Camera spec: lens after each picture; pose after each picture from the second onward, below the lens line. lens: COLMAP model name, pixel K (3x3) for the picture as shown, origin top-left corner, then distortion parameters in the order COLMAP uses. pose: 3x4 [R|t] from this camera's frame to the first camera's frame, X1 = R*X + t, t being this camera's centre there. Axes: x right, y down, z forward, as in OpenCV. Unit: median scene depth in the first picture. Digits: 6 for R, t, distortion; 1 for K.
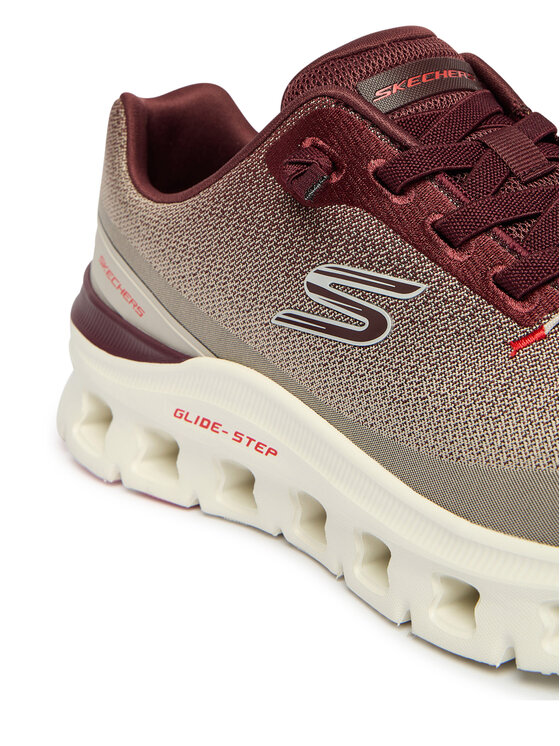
lens RADIAL K [[1511.3, 0, 280.0], [0, 1511.3, 373.0], [0, 0, 1]] dist [-0.183901, -0.026755]
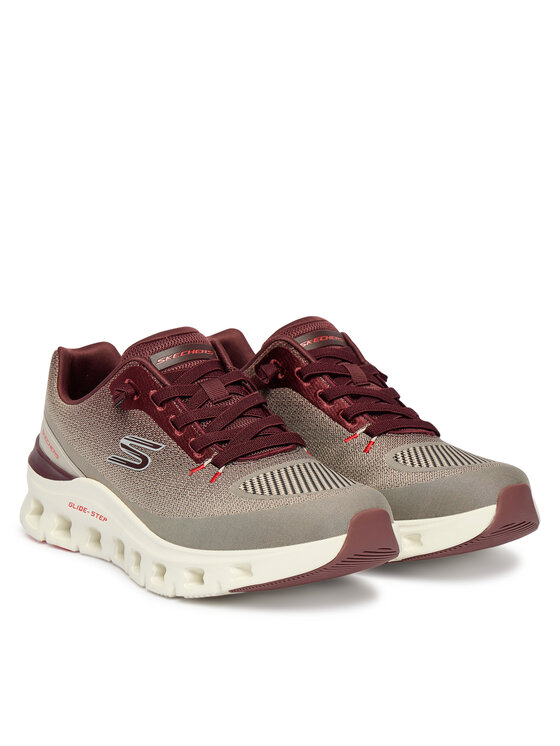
lens RADIAL K [[2196.6, 0, 280.0], [0, 2196.6, 373.0], [0, 0, 1]] dist [0.043769, -29.078651]
pose [[0.995762, 0.043466, -0.081042, 0.491284], [-0.052882, 0.991614, -0.117919, 0.200567], [0.075237, 0.121705, 0.989711, -2.138020]]
